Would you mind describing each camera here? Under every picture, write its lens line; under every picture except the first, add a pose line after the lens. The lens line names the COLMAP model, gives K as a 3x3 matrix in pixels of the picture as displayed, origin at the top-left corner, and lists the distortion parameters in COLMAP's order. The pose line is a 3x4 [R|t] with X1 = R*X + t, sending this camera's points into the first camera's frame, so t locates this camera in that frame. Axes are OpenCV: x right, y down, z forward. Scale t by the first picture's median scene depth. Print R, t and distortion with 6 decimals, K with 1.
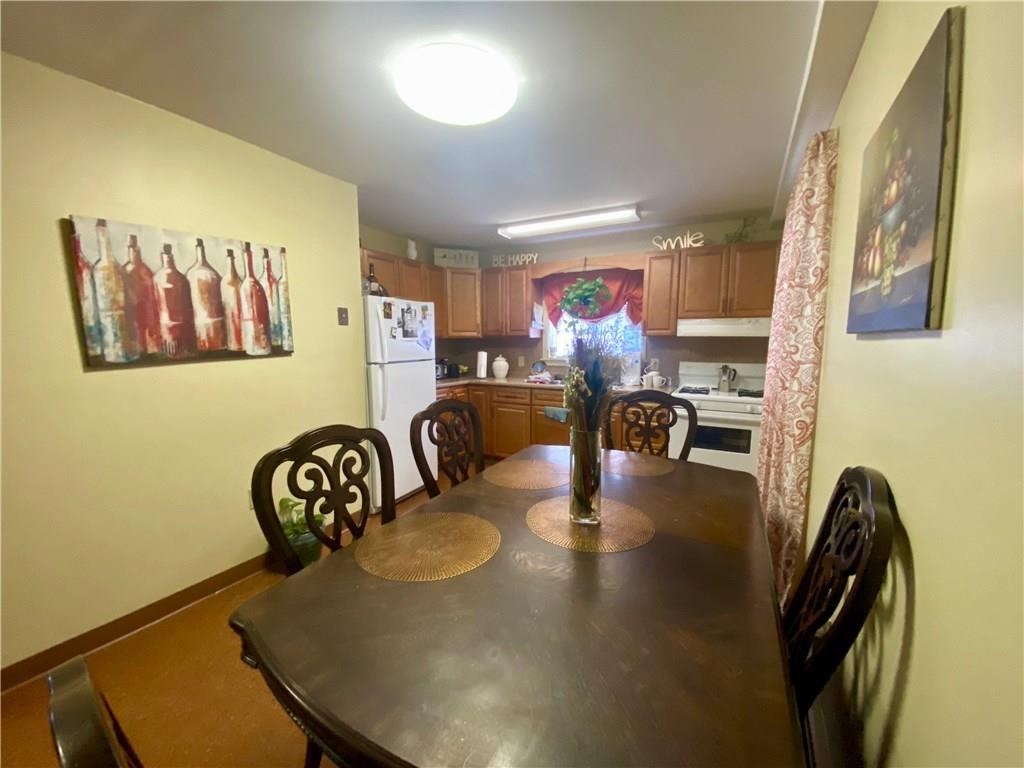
lens RADIAL K [[416.1, 0, 512.0], [0, 416.1, 384.0], [0, 0, 1]] dist [0.029032, -0.021979]
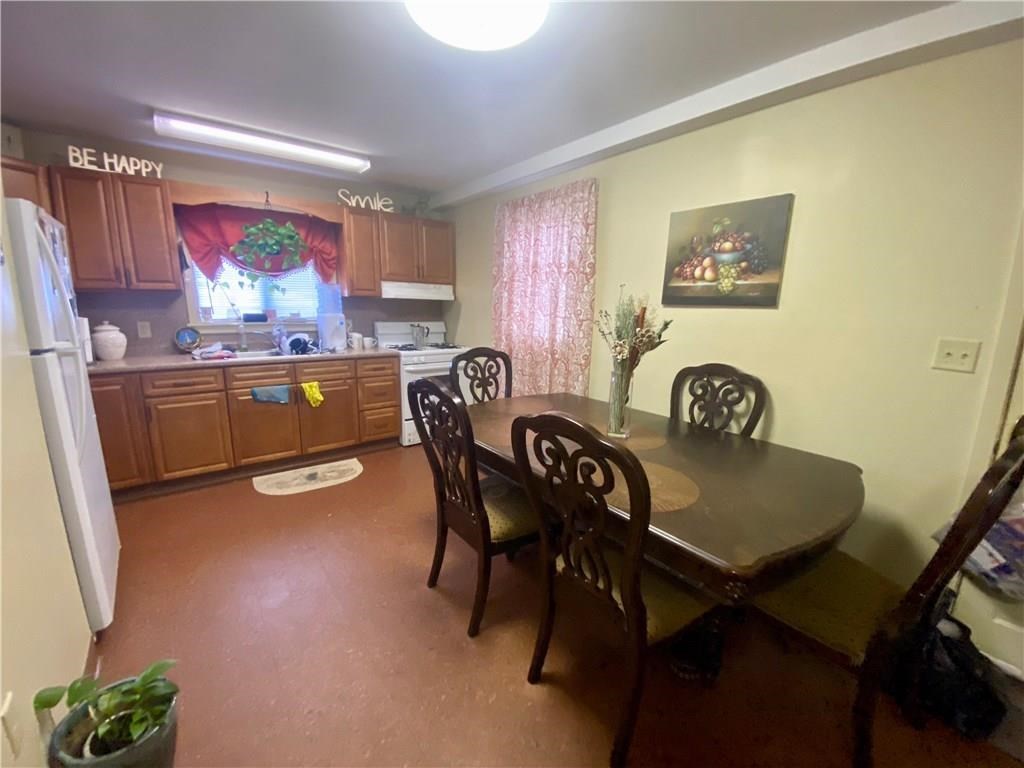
lens RADIAL K [[416.1, 0, 512.0], [0, 416.1, 384.0], [0, 0, 1]] dist [0.029032, -0.021979]
pose [[0.399021, -0.171424, 0.900775, -0.438646], [0.077742, 0.985157, 0.153044, -0.035144], [-0.913640, 0.008960, 0.406425, 0.274238]]
